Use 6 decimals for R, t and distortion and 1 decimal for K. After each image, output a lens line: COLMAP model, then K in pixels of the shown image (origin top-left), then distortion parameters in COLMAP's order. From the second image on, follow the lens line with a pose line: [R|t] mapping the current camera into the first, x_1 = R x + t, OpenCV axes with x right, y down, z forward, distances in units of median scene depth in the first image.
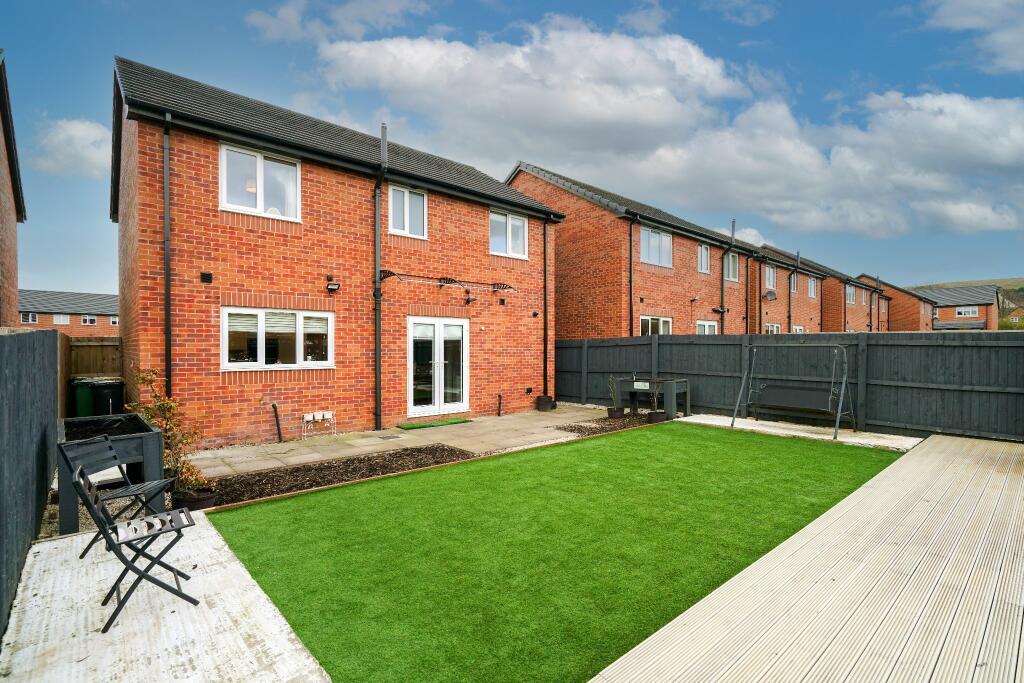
lens RADIAL K [[489.7, 0, 518.8], [0, 489.7, 344.5], [0, 0, 1]] dist [-0.000489, -0.000800]
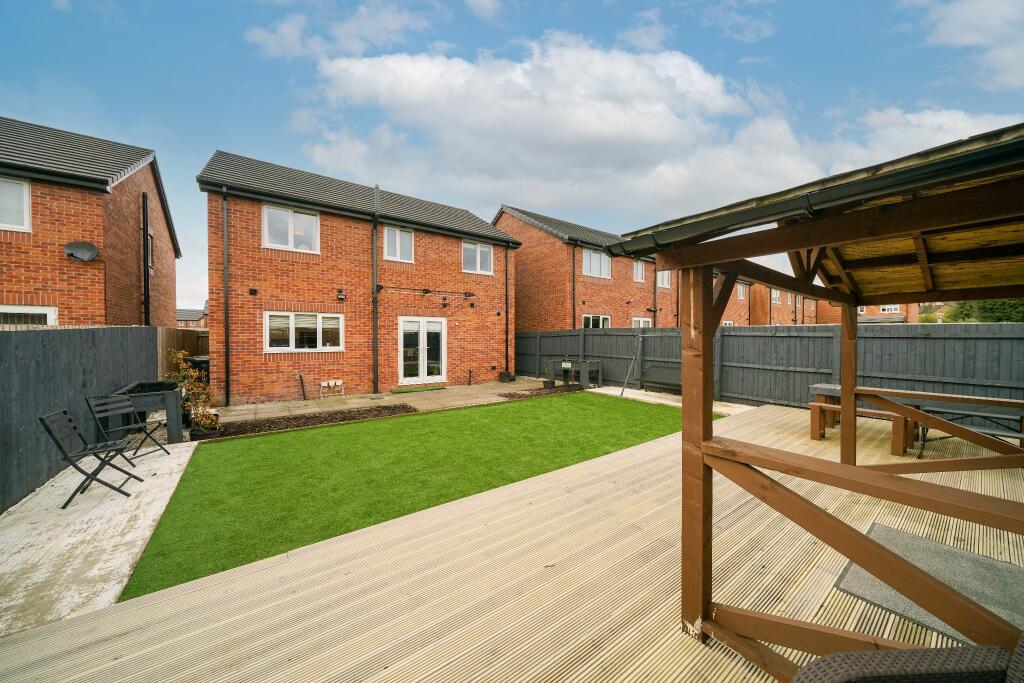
lens RADIAL K [[349.6, 0, 504.9], [0, 349.6, 338.3], [0, 0, 1]] dist [-0.006181, 0.000187]
pose [[0.993437, 0.000165, -0.114385, 0.234530], [0.000902, 0.999957, 0.009277, -0.000925], [0.114381, -0.009319, 0.993393, 0.001447]]
